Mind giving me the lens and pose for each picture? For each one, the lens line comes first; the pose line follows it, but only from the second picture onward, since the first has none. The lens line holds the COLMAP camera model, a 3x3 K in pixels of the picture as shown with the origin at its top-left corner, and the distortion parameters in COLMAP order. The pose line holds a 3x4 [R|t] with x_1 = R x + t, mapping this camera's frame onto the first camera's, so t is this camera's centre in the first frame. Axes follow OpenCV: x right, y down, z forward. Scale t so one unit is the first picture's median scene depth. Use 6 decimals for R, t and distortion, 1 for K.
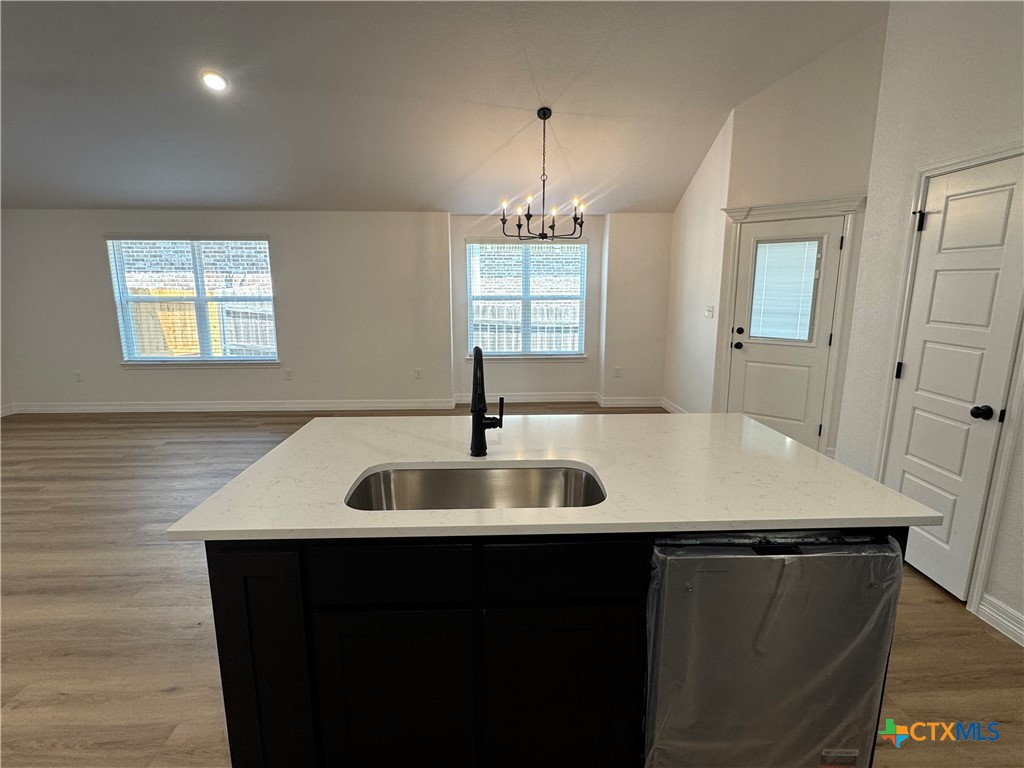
lens RADIAL K [[516.7, 0, 513.1], [0, 516.7, 387.4], [0, 0, 1]] dist [-0.003986, 0.000040]
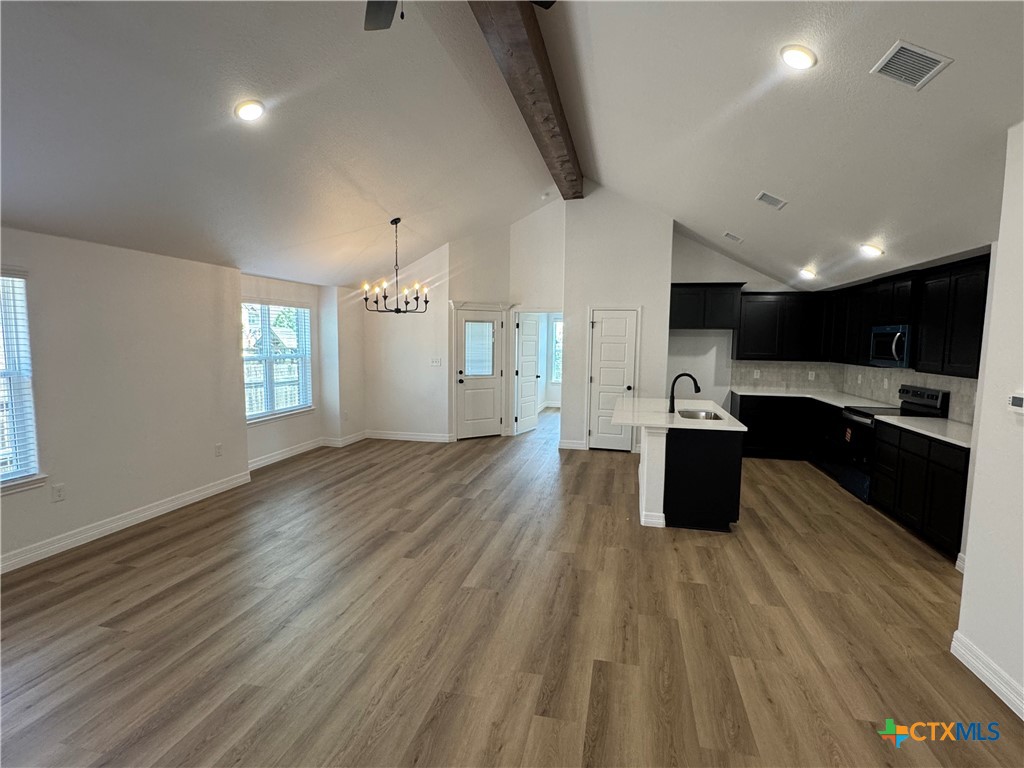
lens RADIAL K [[516.7, 0, 513.1], [0, 516.7, 387.4], [0, 0, 1]] dist [-0.003986, 0.000040]
pose [[0.269331, -0.089598, 0.958871, -1.120803], [0.174799, 0.983673, 0.042817, -0.104136], [-0.947051, 0.156077, 0.280595, 0.378227]]
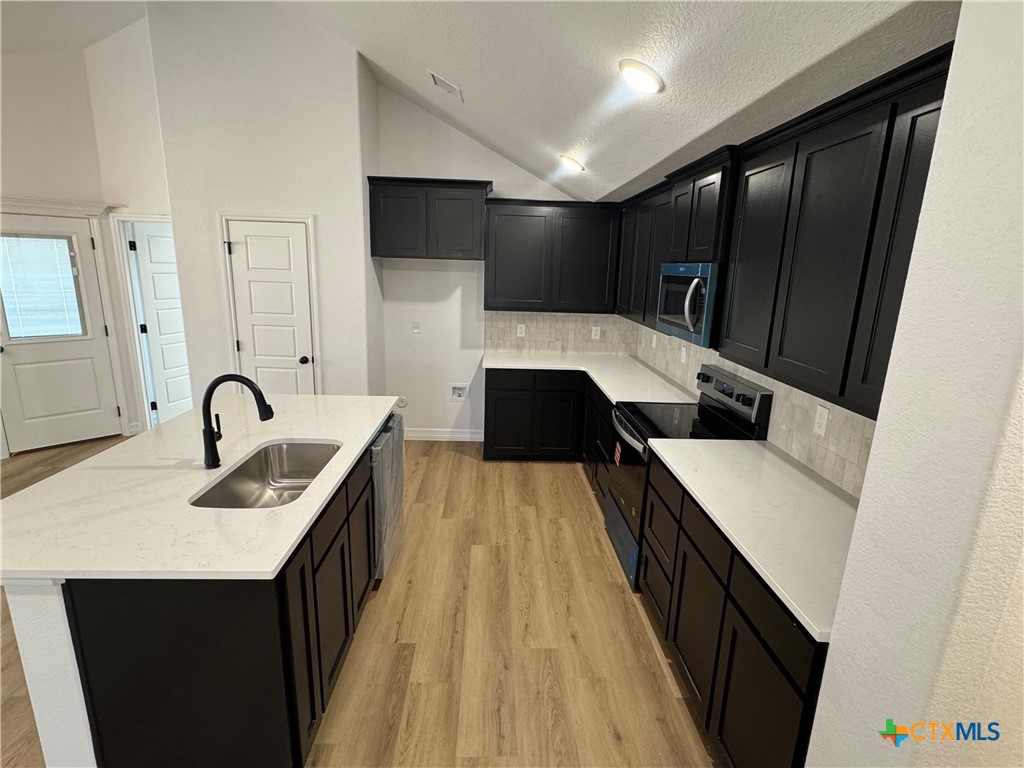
lens RADIAL K [[518.9, 0, 514.0], [0, 518.9, 388.6], [0, 0, 1]] dist [-0.003360, -0.000580]
pose [[0.010556, -0.233793, 0.972229, -0.440624], [0.164054, 0.959514, 0.228954, -0.075474], [-0.986395, 0.157081, 0.048483, 0.087889]]
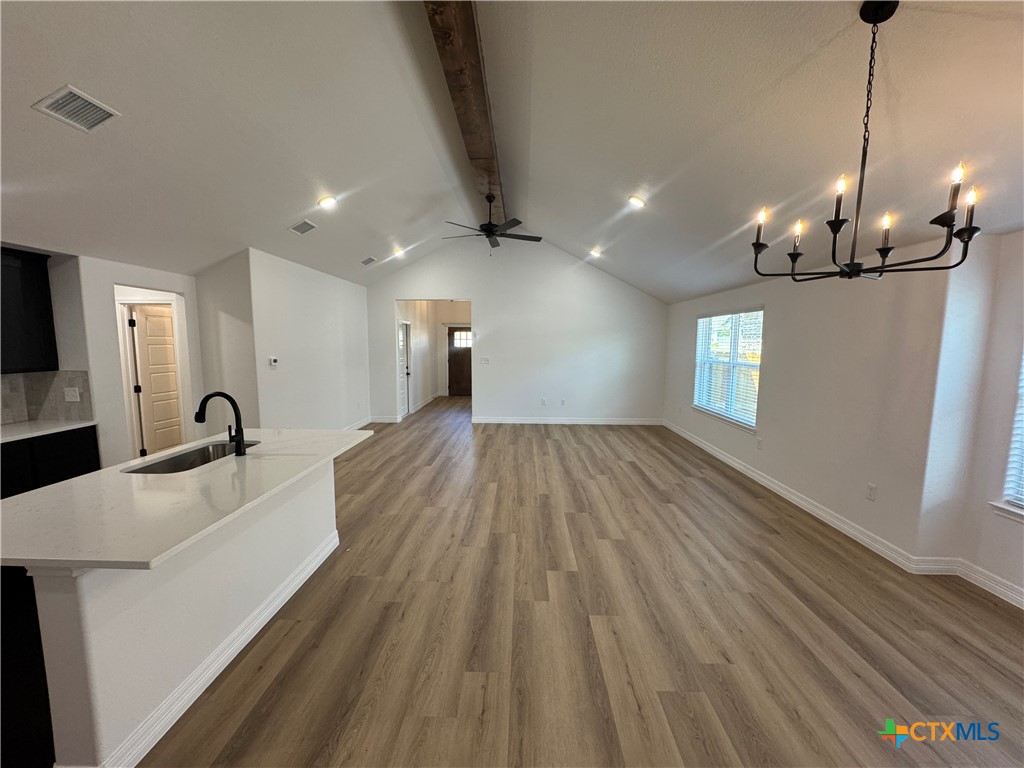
lens RADIAL K [[408.1, 0, 512.7], [0, 408.1, 386.3], [0, 0, 1]] dist [-0.001682, -0.000067]
pose [[-0.074700, 0.106789, -0.991472, 0.459060], [-0.199135, 0.972626, 0.119763, -0.168562], [0.977121, 0.206383, -0.051390, 0.724854]]
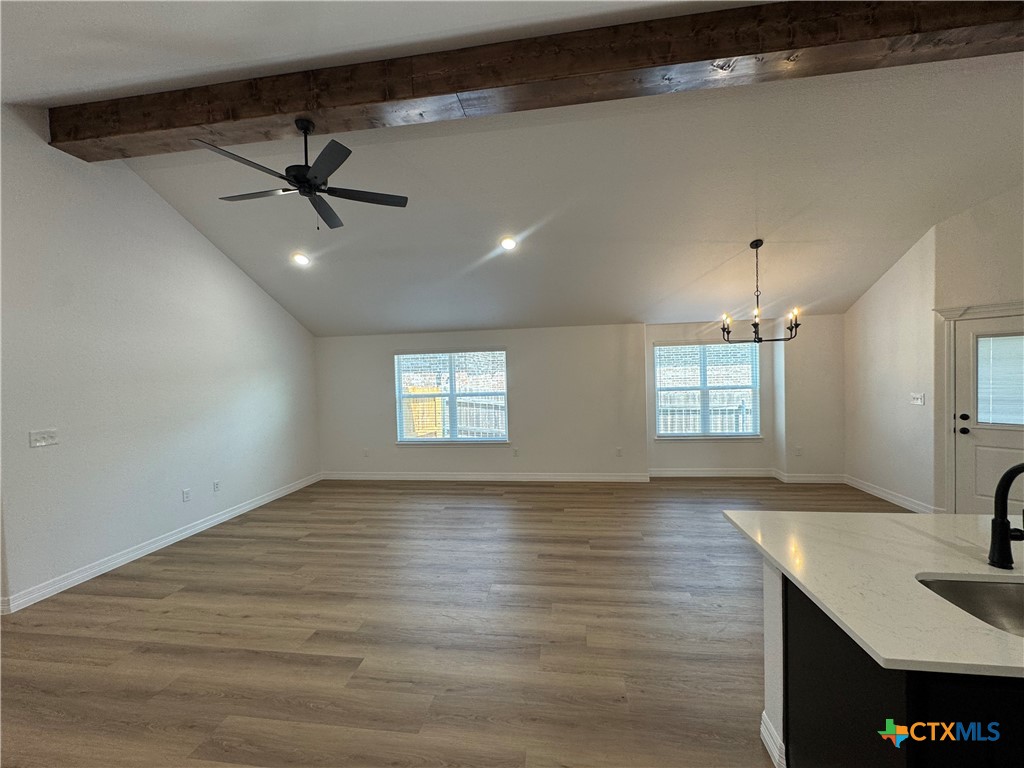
lens RADIAL K [[408.1, 0, 512.7], [0, 408.1, 386.3], [0, 0, 1]] dist [-0.001682, -0.000067]
pose [[0.981909, -0.023761, -0.187859, -0.319850], [-0.006566, 0.987227, -0.159182, -0.032220], [0.189242, 0.157536, 0.969211, -0.005743]]
